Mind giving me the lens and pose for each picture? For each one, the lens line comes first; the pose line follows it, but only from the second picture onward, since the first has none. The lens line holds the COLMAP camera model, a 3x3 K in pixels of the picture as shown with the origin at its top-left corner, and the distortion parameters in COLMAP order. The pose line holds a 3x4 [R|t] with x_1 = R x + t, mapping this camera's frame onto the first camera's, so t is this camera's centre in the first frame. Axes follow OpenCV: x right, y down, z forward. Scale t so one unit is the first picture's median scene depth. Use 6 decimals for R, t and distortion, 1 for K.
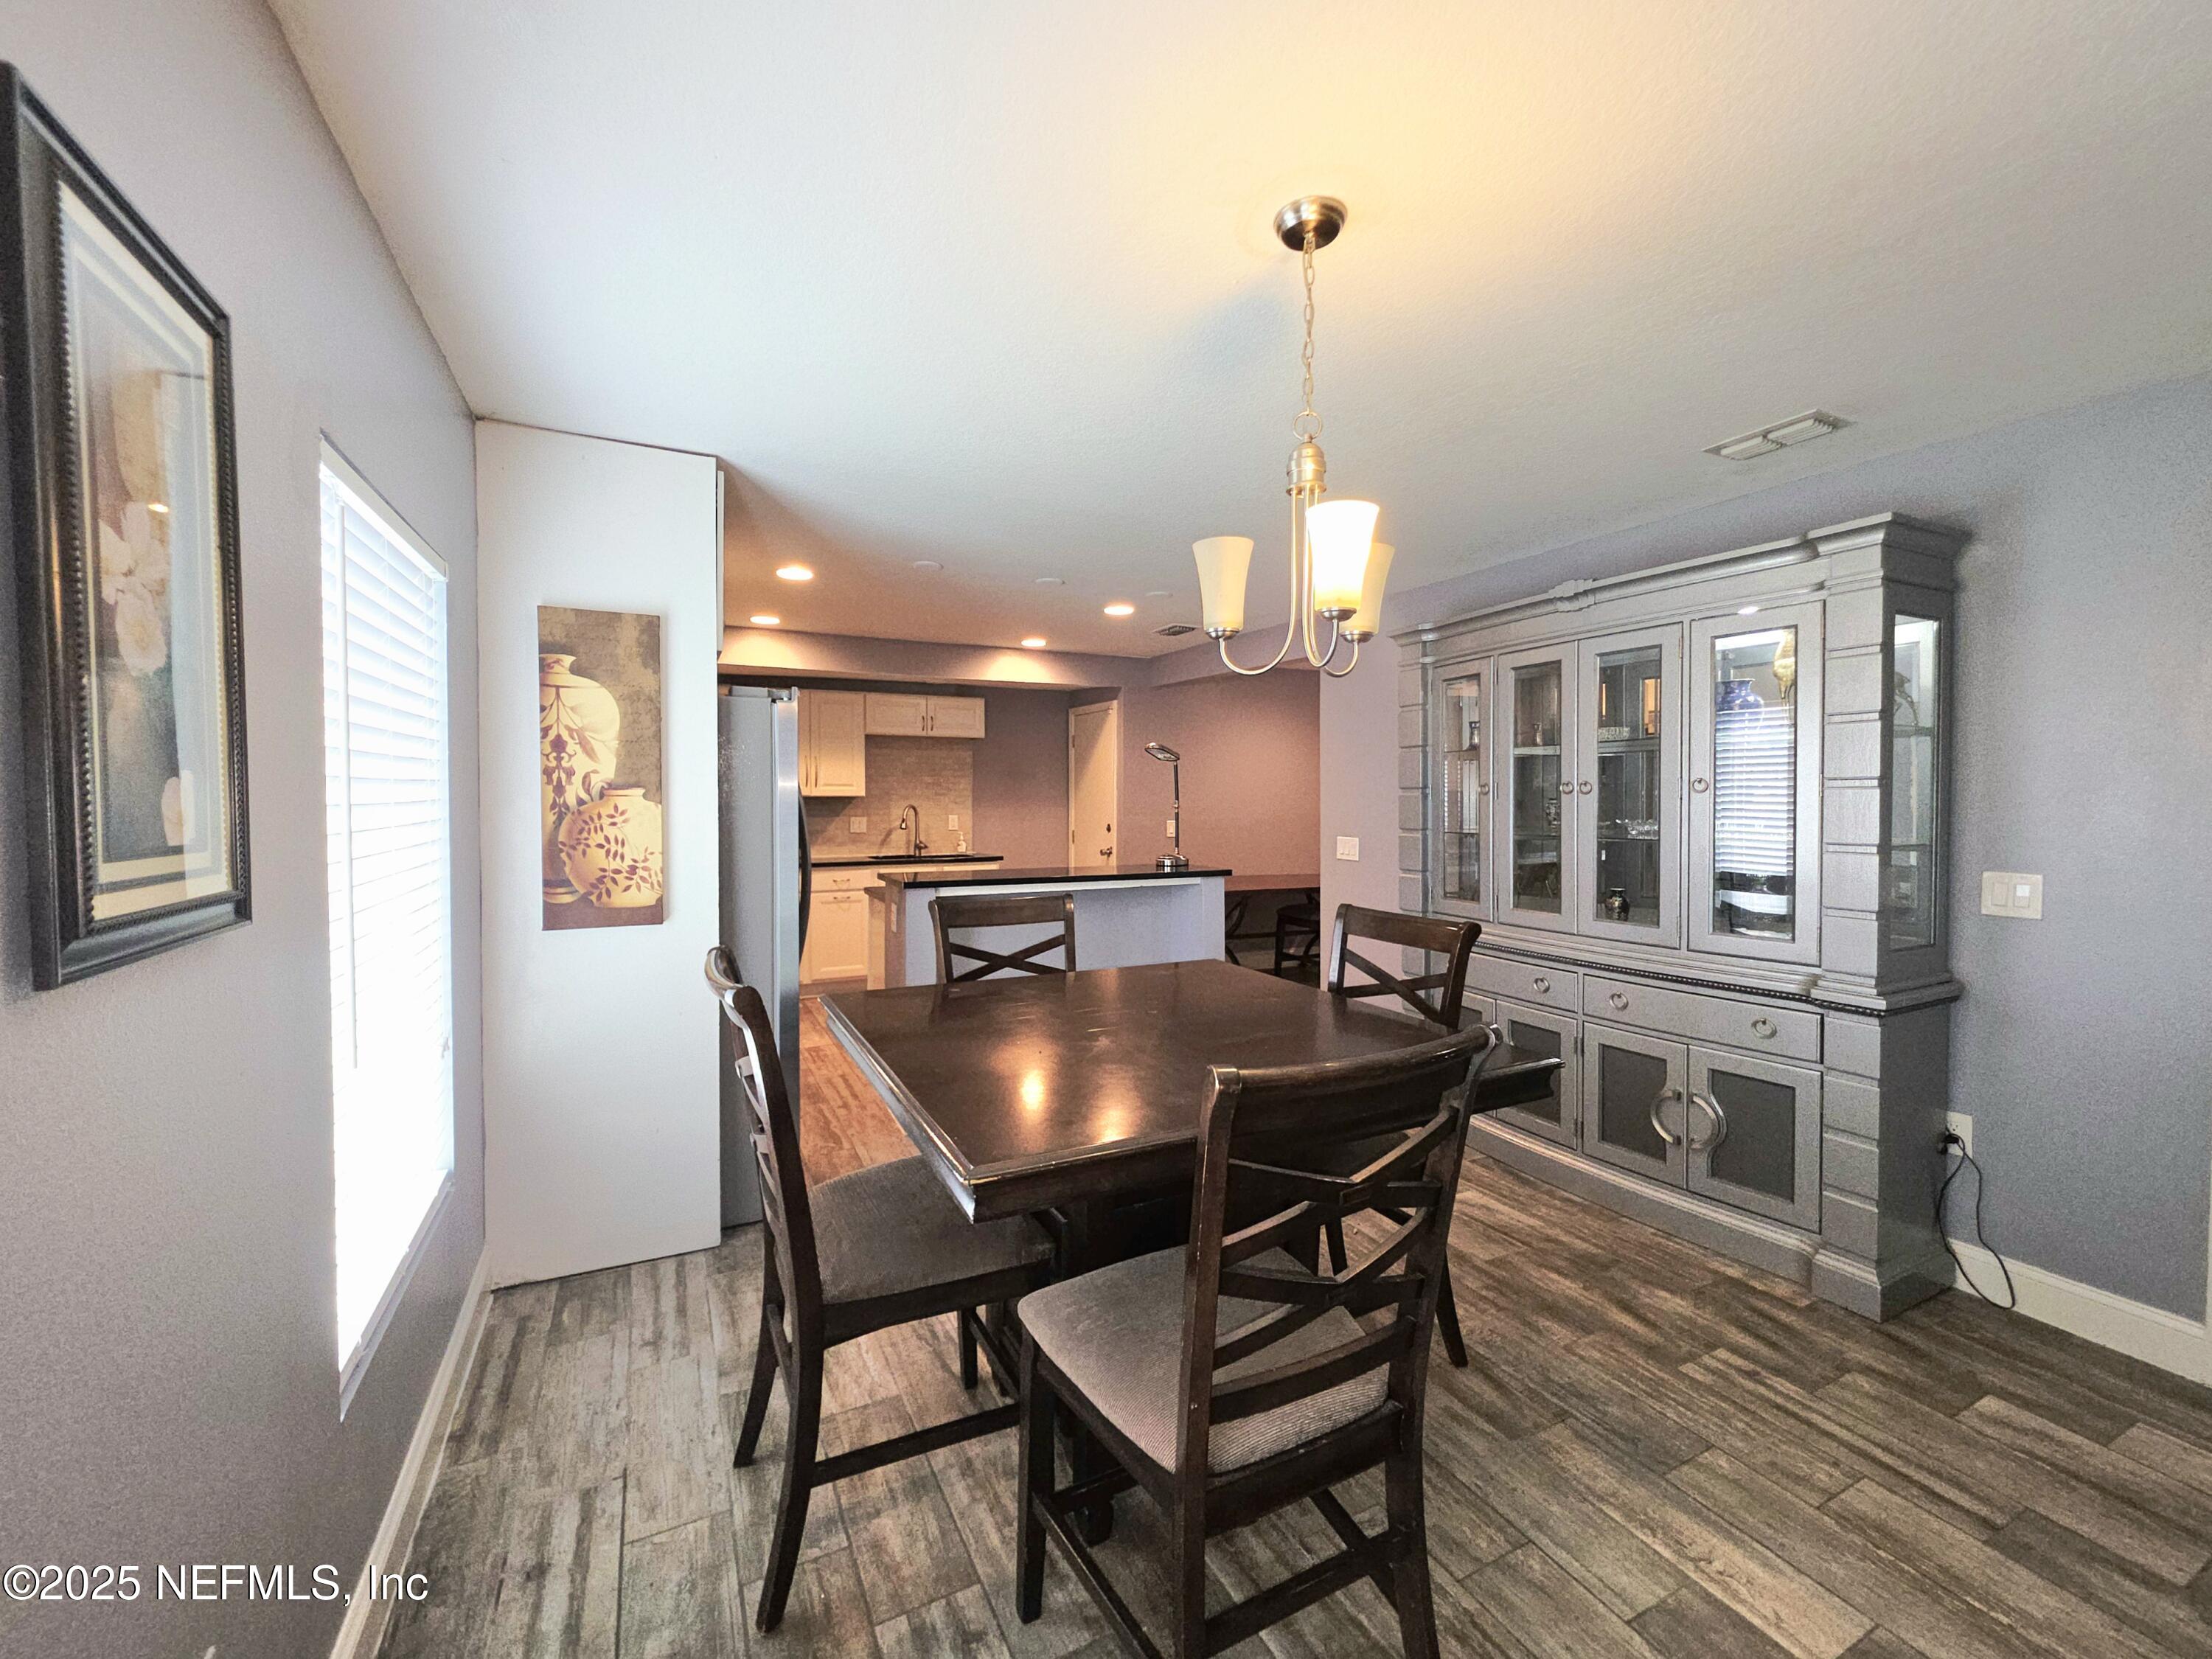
lens RADIAL K [[879.3, 0, 1103.3], [0, 879.3, 821.8], [0, 0, 1]] dist [-0.000598, 0.000037]
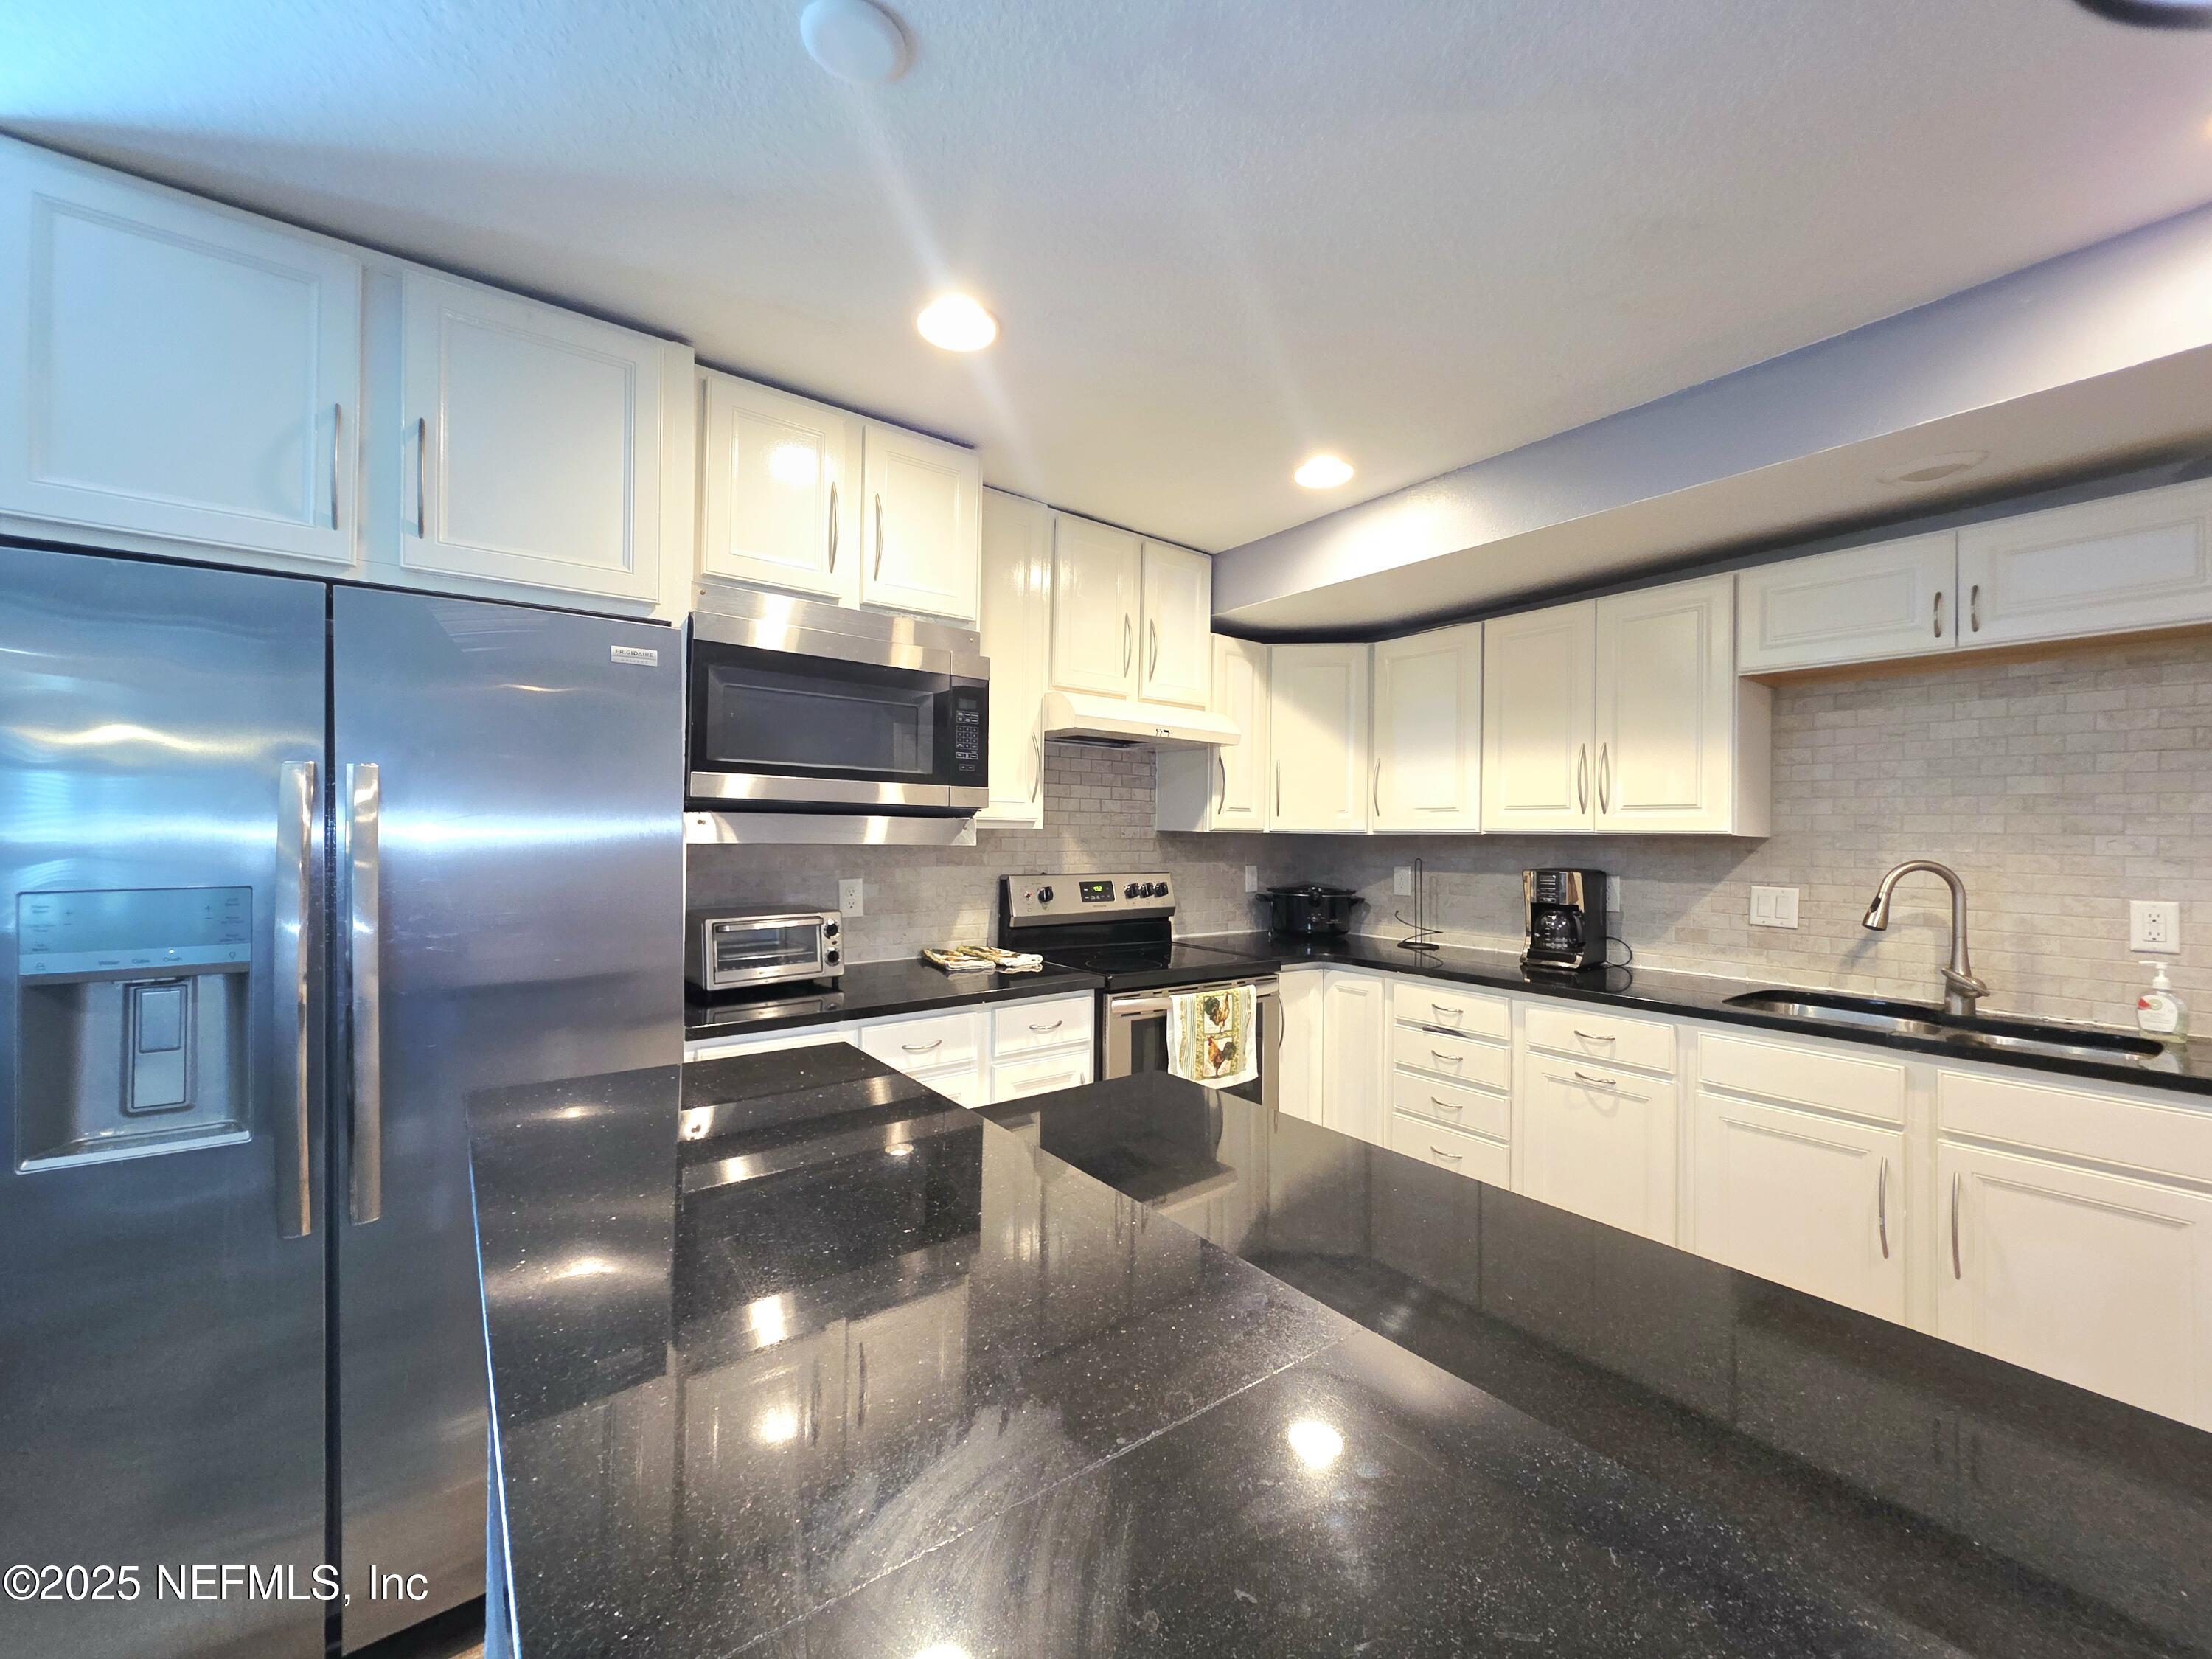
lens RADIAL K [[879.3, 0, 1103.3], [0, 879.3, 821.8], [0, 0, 1]] dist [-0.000598, 0.000037]
pose [[0.174766, -0.009798, -0.984561, 0.063363], [-0.037114, 0.999174, -0.016531, -0.016889], [0.983910, 0.039430, 0.174258, 0.634811]]
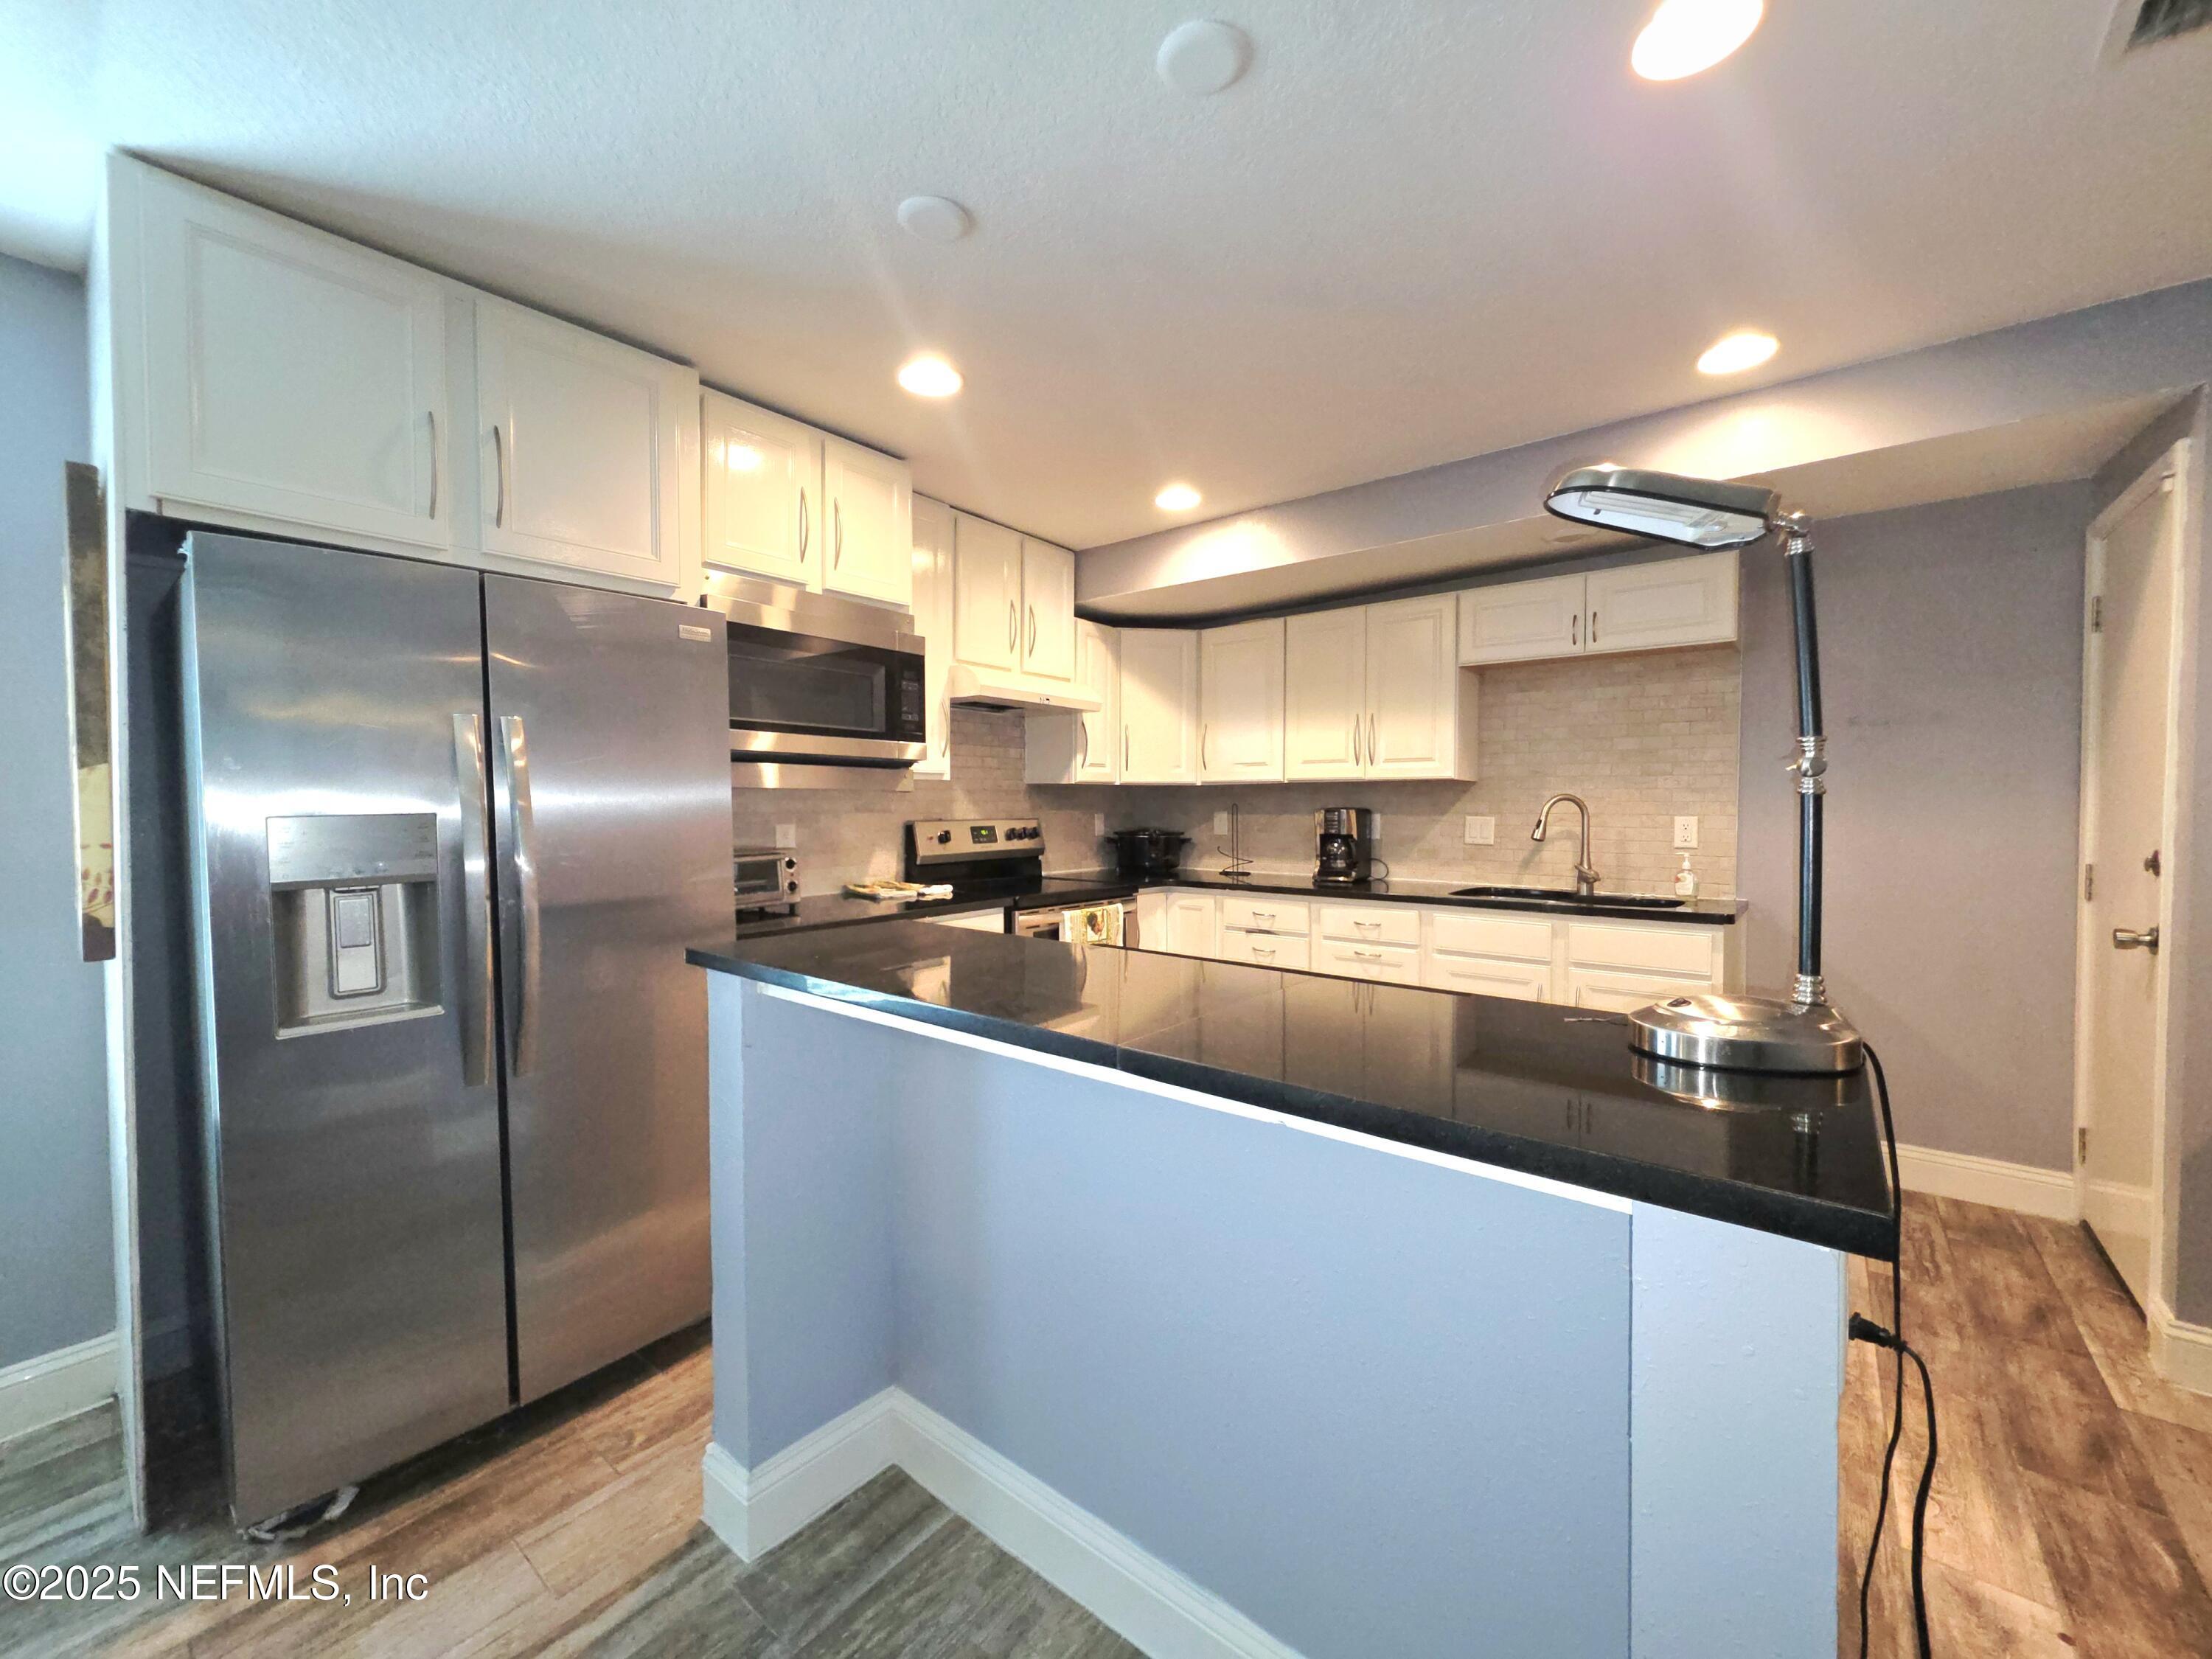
lens RADIAL K [[879.3, 0, 1103.3], [0, 879.3, 821.8], [0, 0, 1]] dist [-0.000598, 0.000037]
pose [[0.409835, 0.020794, -0.911923, 0.140588], [-0.022297, 0.999670, 0.012774, -0.003494], [0.911887, 0.015098, 0.410163, 0.551715]]
